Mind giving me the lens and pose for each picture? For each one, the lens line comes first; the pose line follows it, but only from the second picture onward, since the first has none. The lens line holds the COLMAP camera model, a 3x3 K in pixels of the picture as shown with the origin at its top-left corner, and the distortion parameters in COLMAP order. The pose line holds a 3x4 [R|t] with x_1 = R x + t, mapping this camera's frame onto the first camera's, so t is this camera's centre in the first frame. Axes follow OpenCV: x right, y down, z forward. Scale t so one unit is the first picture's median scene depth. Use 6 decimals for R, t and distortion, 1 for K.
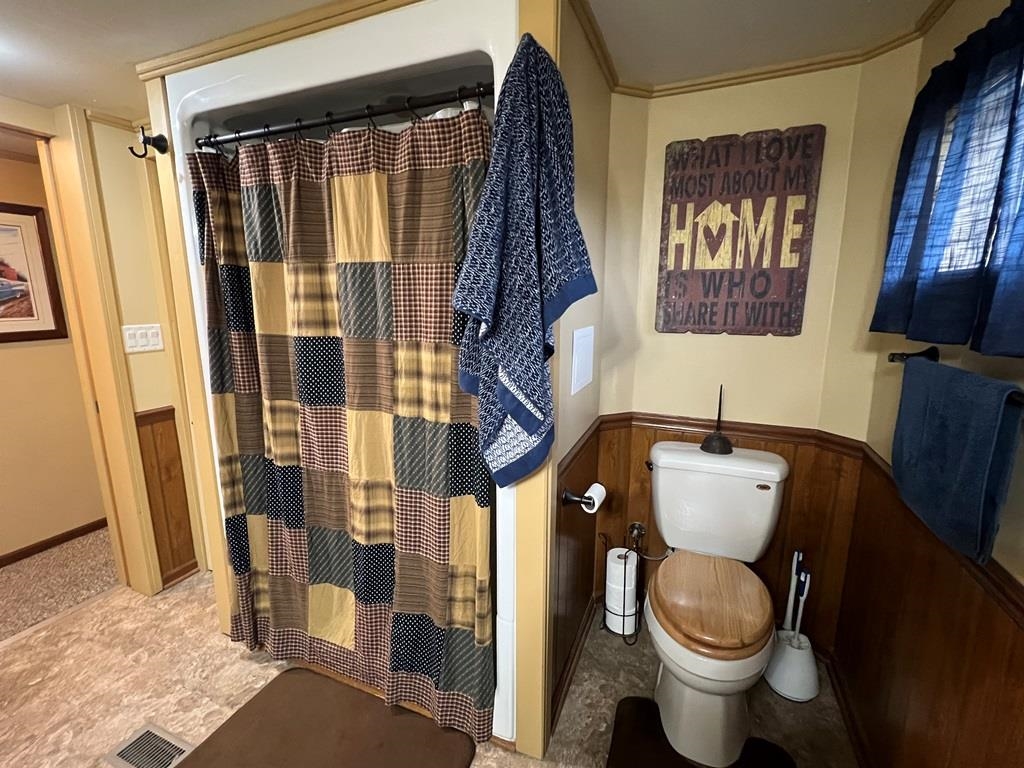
lens RADIAL K [[456.3, 0, 512.0], [0, 456.3, 384.0], [0, 0, 1]] dist [0.000136, 0.000003]
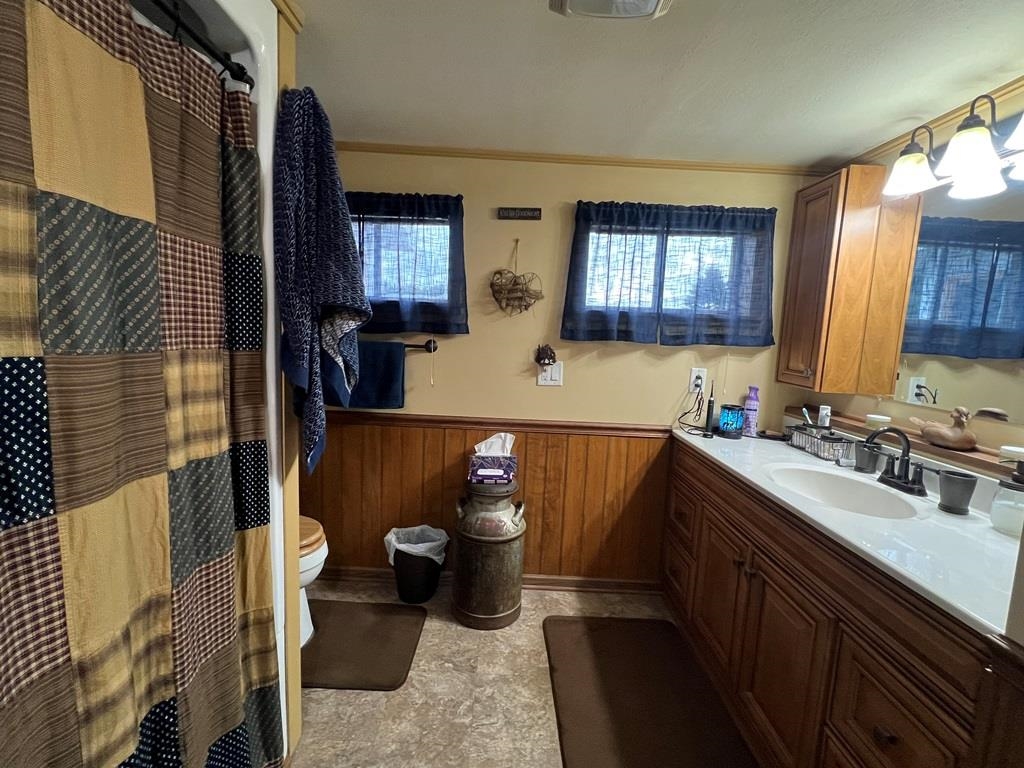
lens RADIAL K [[456.3, 0, 512.0], [0, 456.3, 384.0], [0, 0, 1]] dist [0.000136, 0.000003]
pose [[-0.378688, -0.140511, 0.914796, -1.005705], [0.062714, 0.982241, 0.176832, -0.130923], [-0.923397, 0.124335, -0.363151, 0.796163]]
